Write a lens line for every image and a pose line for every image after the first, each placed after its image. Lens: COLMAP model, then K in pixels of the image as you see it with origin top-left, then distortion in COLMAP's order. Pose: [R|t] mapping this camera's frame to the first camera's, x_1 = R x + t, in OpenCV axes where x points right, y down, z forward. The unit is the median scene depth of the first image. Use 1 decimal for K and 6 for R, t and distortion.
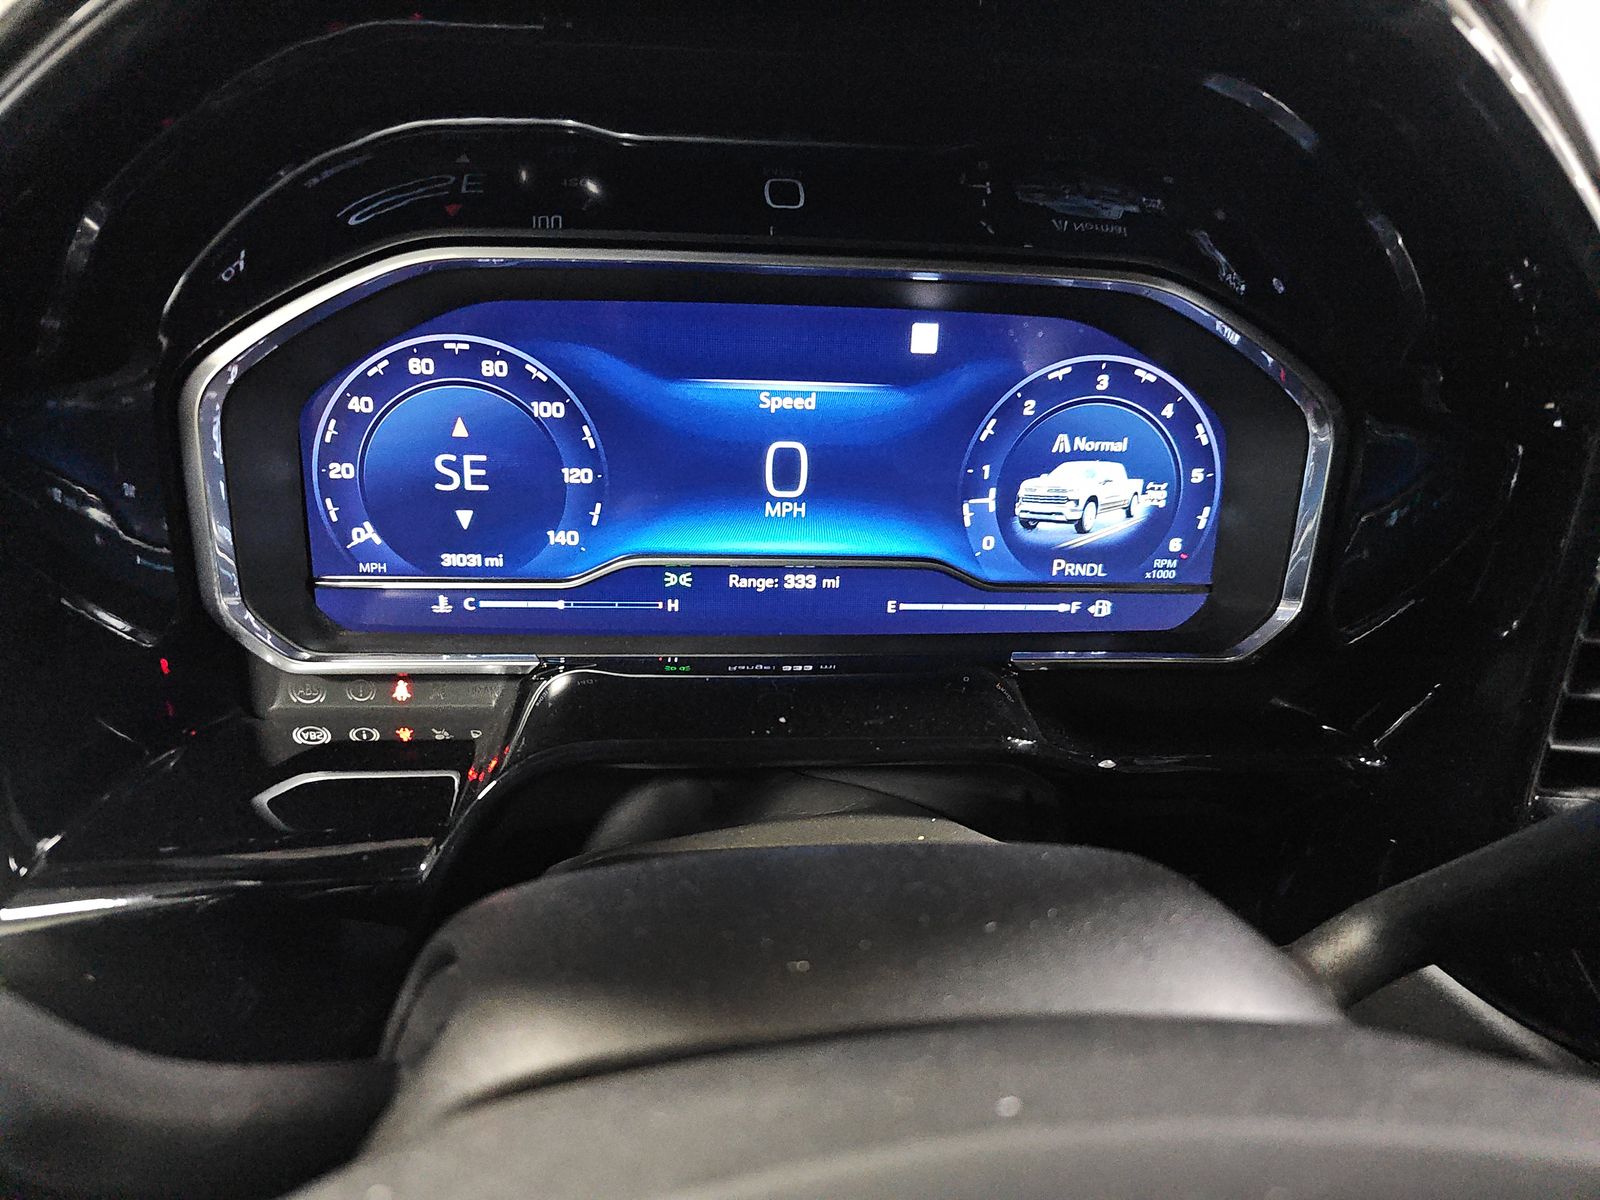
lens RADIAL K [[1070.1, 0, 804.5], [0, 1070.1, 599.5], [0, 0, 1]] dist [0.007551, 0.003246]
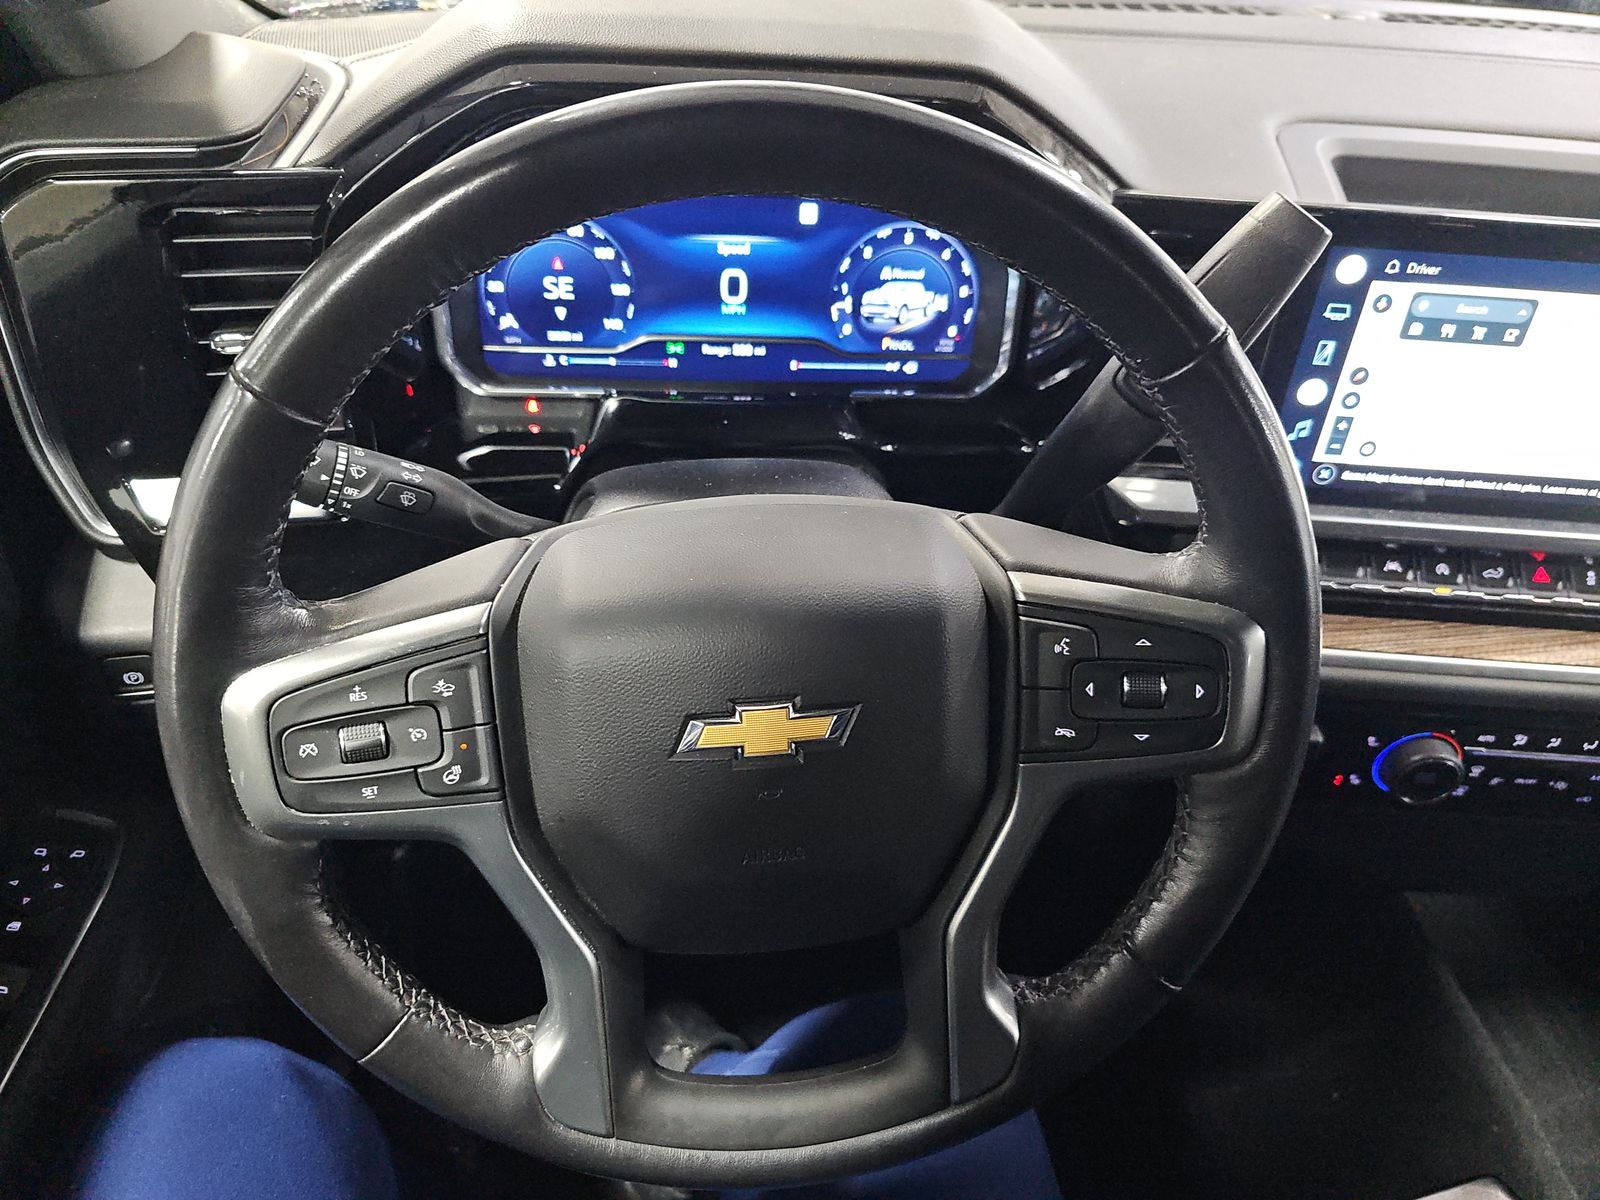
lens RADIAL K [[1070.1, 0, 791.0], [0, 1070.1, 609.4], [0, 0, 1]] dist [0.007551, 0.003246]
pose [[0.999873, 0.013279, -0.008862, 0.104586], [-0.011042, 0.976135, 0.216885, 0.018445], [0.011531, -0.216760, 0.976157, -0.905987]]
